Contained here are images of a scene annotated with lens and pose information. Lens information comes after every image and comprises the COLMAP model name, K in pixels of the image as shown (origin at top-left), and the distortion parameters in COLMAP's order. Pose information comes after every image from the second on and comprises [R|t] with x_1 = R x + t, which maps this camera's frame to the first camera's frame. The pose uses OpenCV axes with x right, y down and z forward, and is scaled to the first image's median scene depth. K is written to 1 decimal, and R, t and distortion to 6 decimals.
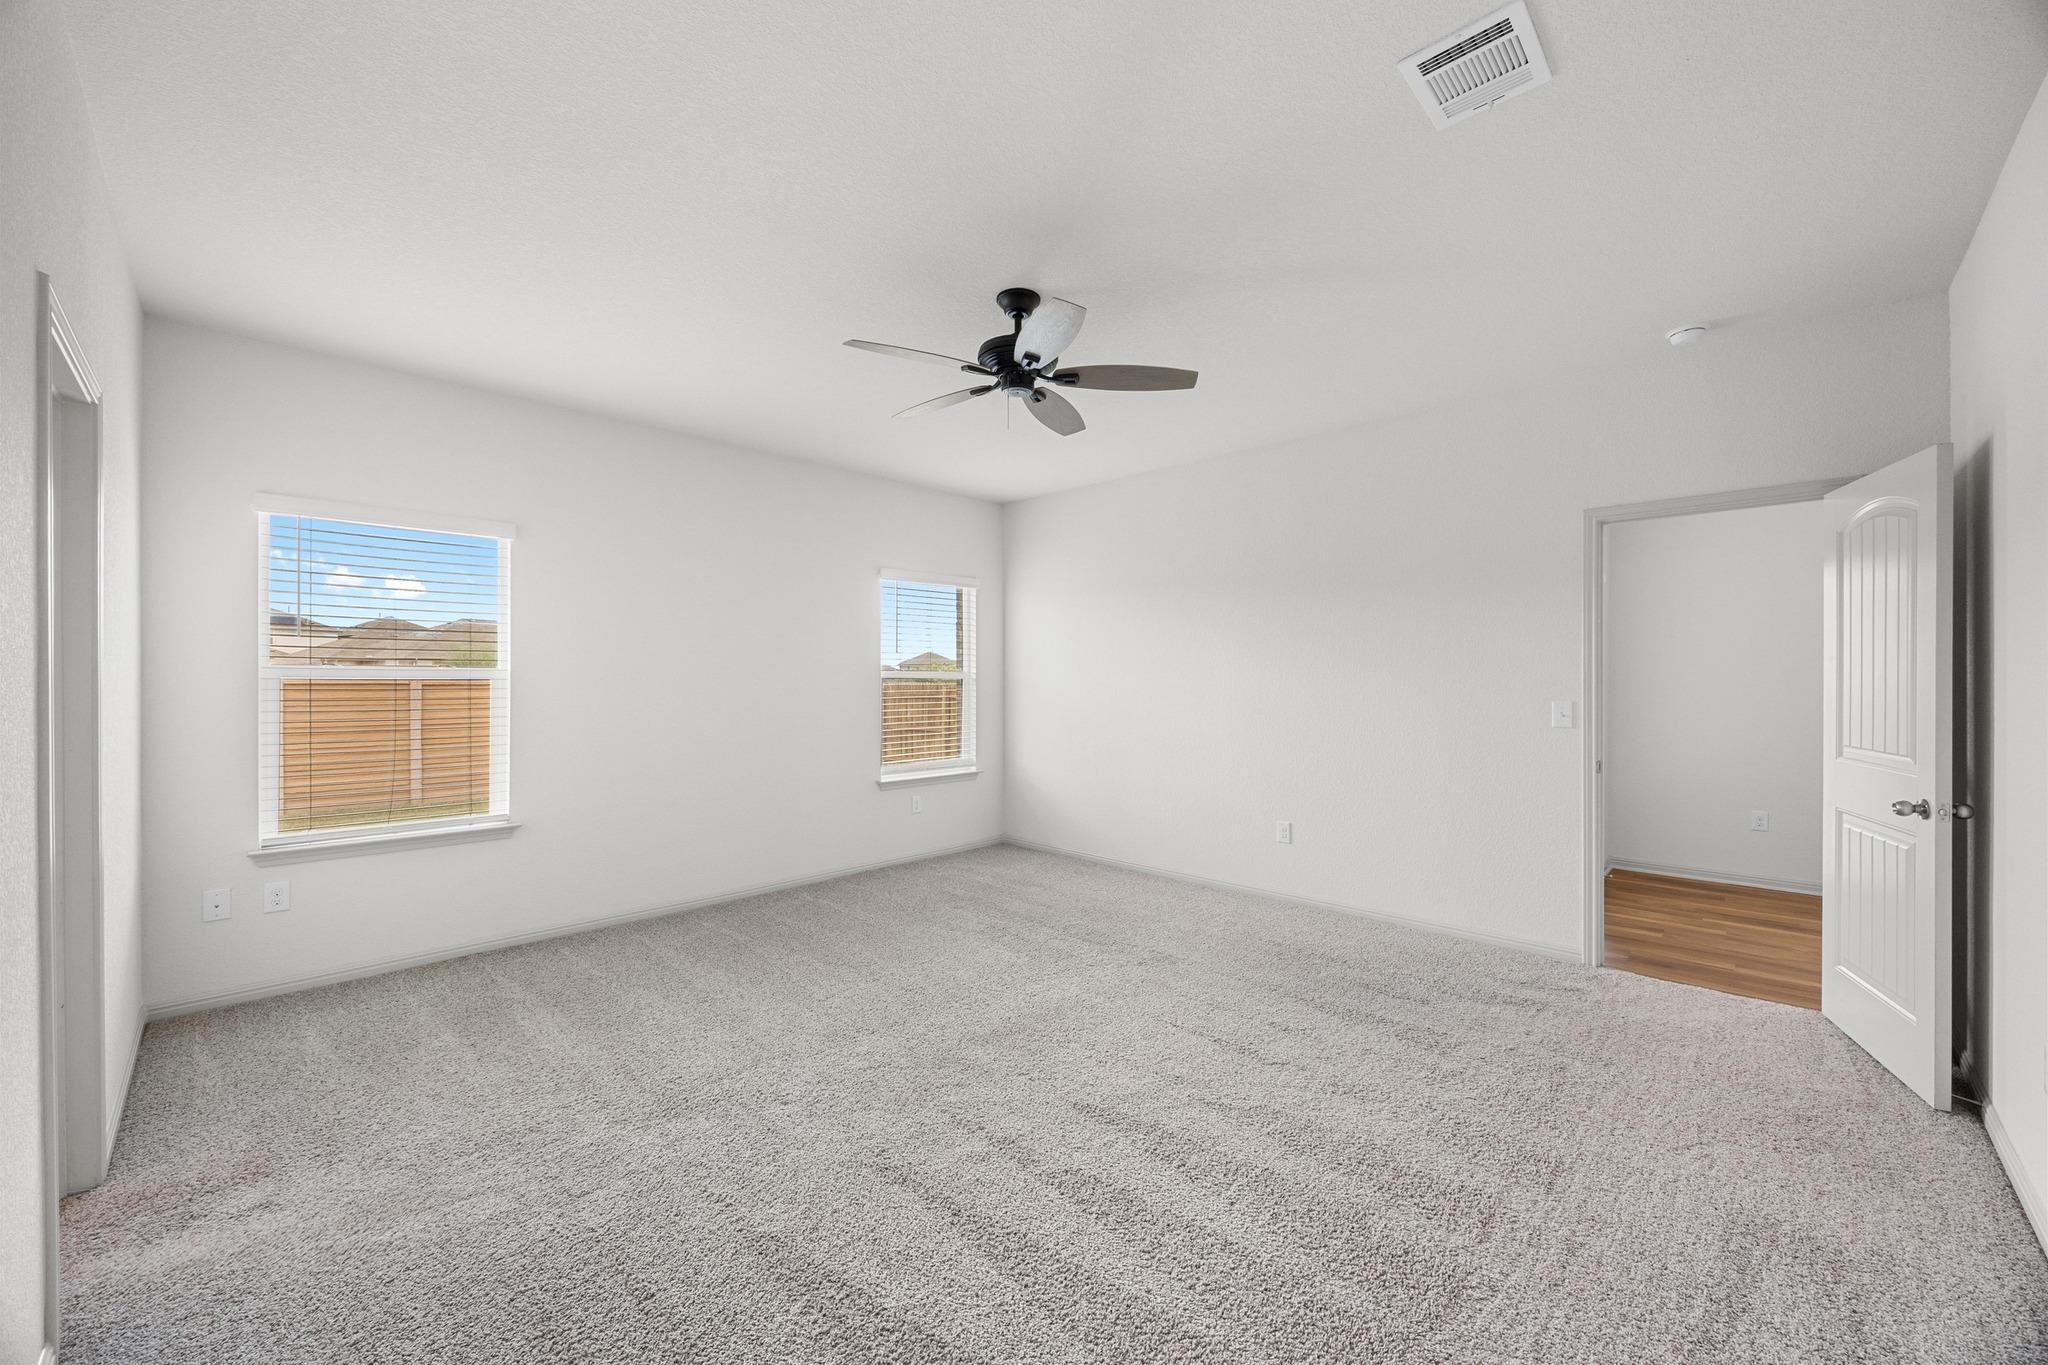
lens RADIAL K [[782.2, 0, 1029.4], [0, 782.2, 675.1], [0, 0, 1]] dist [-0.001793, -0.000127]
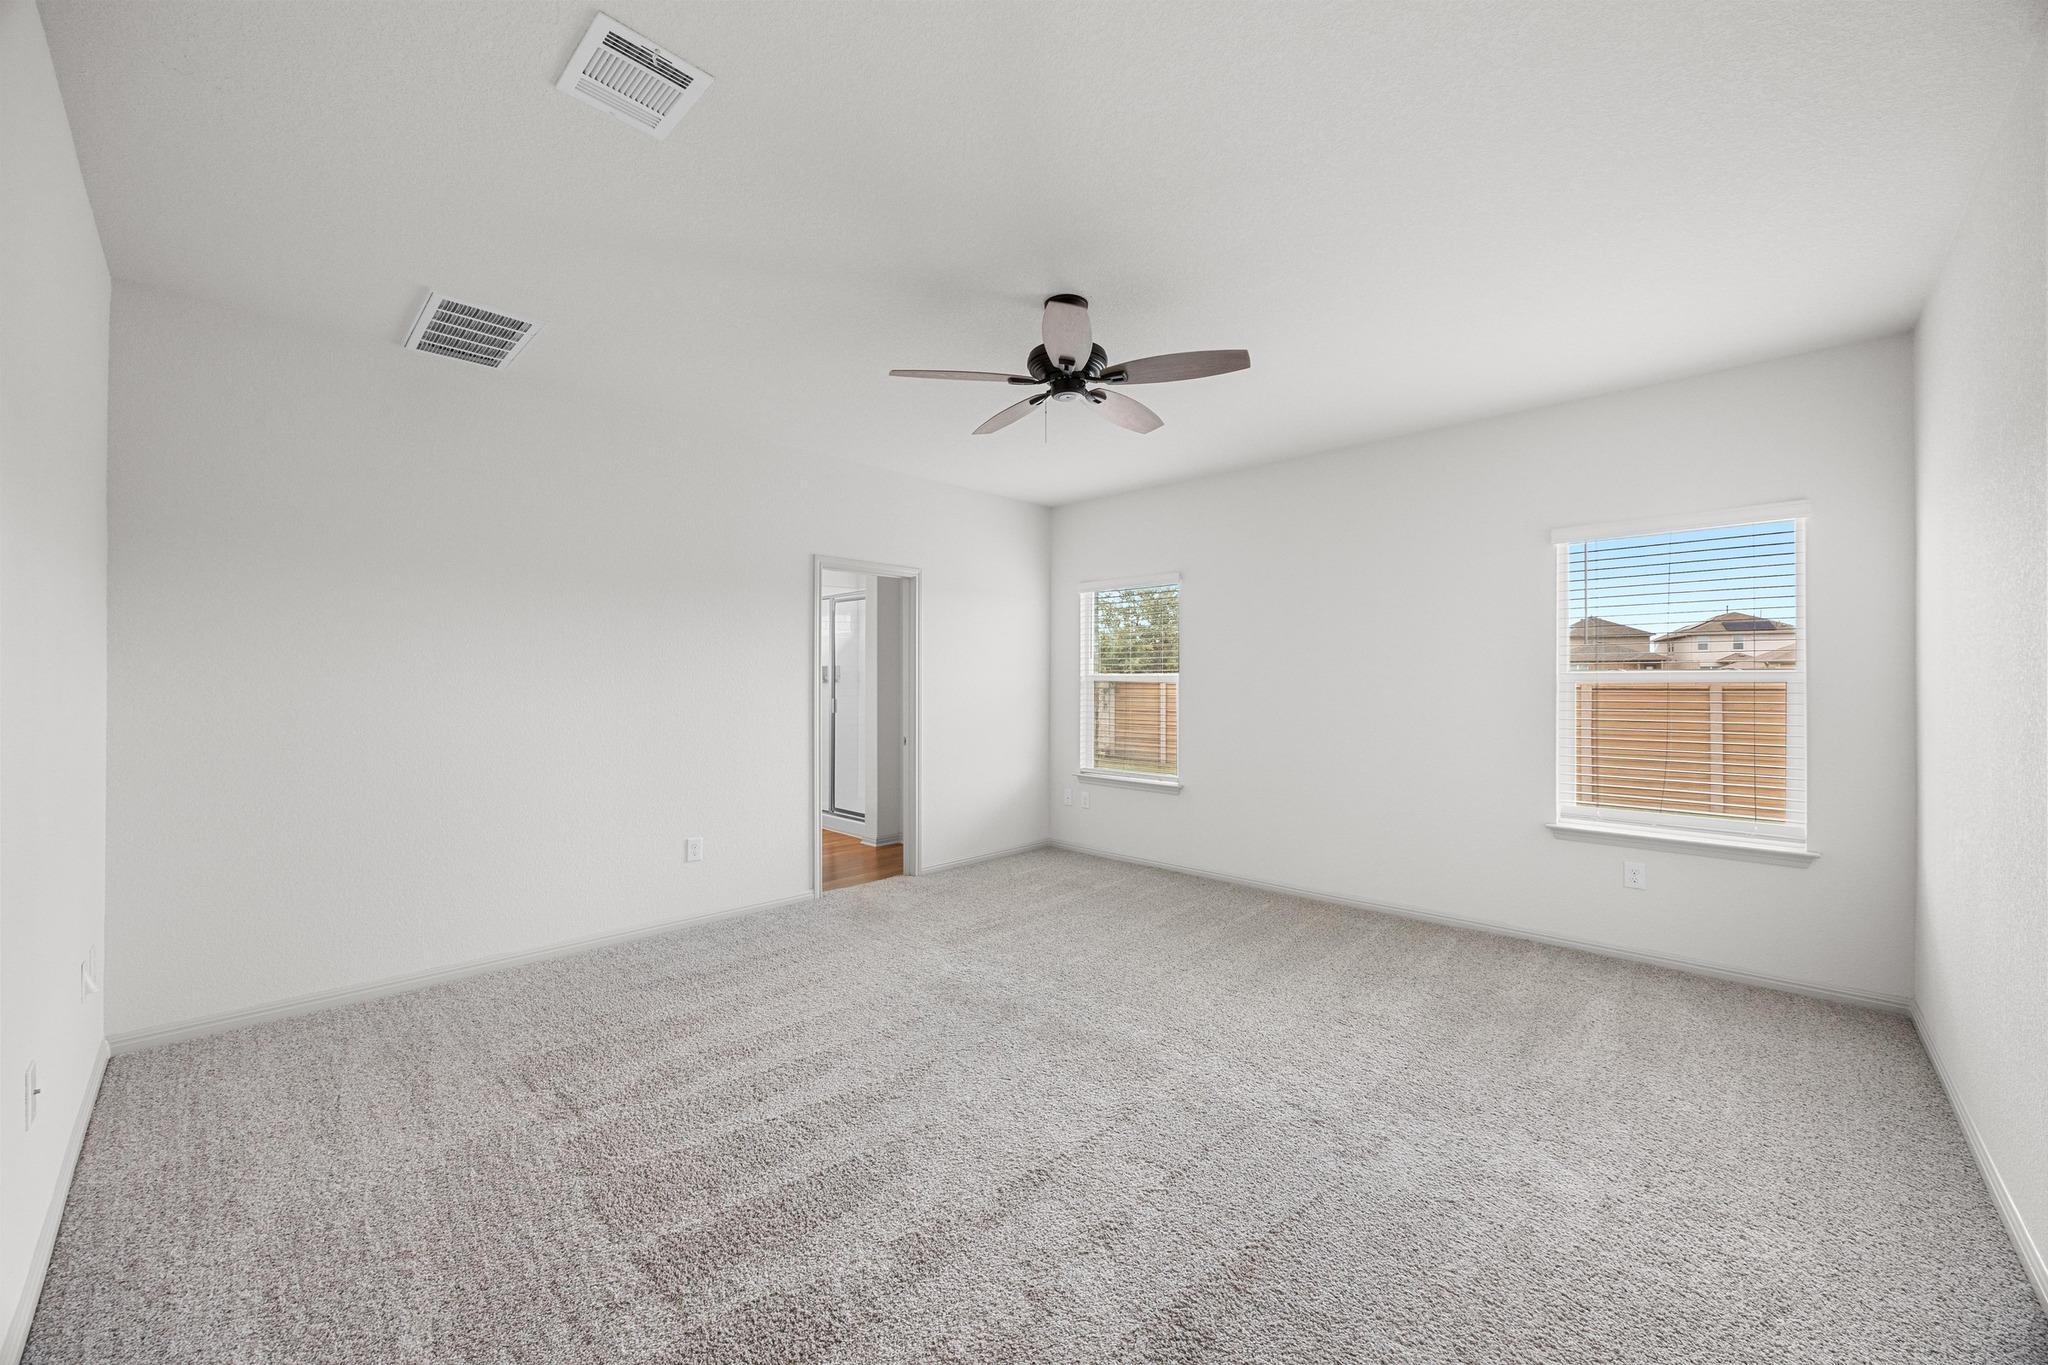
lens RADIAL K [[782.2, 0, 1029.7], [0, 782.2, 687.8], [0, 0, 1]] dist [-0.001793, -0.000127]
pose [[0.004479, 0.007770, -0.999960, 0.531407], [0.002819, 0.999966, 0.007783, 0.001730], [0.999986, -0.002854, 0.004457, 0.512265]]
